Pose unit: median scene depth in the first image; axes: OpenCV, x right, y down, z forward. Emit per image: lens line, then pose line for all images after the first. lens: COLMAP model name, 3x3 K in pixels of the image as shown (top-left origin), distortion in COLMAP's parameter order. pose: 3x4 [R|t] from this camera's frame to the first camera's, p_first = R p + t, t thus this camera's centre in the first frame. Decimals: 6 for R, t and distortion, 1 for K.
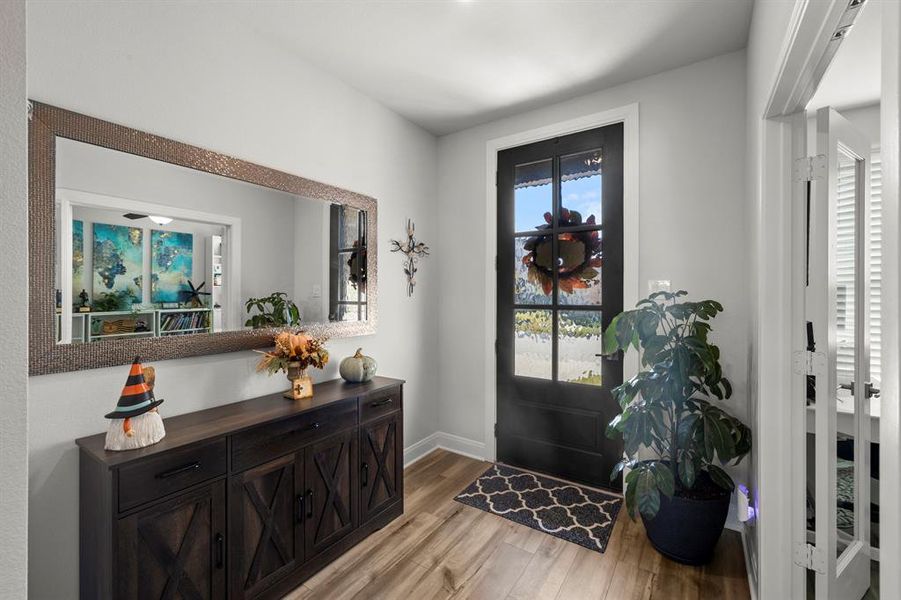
lens RADIAL K [[376.8, 0, 442.8], [0, 376.8, 294.7], [0, 0, 1]] dist [-0.000642, 0.000630]
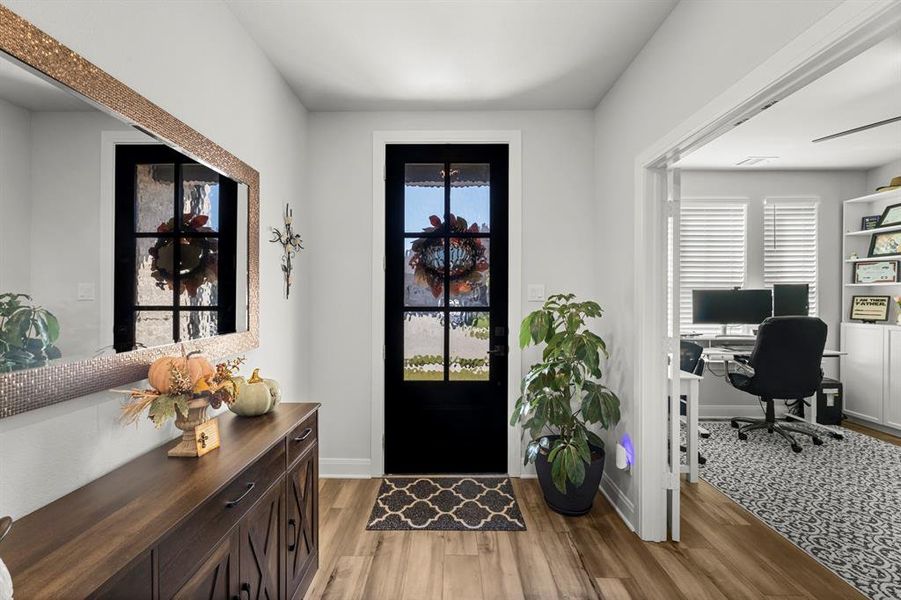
lens RADIAL K [[376.8, 0, 441.3], [0, 376.8, 295.9], [0, 0, 1]] dist [-0.000642, 0.000630]
pose [[0.832912, 0.001031, 0.553404, -0.307481], [0.000404, 0.999997, -0.002471, 0.000091], [-0.553405, 0.002282, 0.832909, 0.167687]]
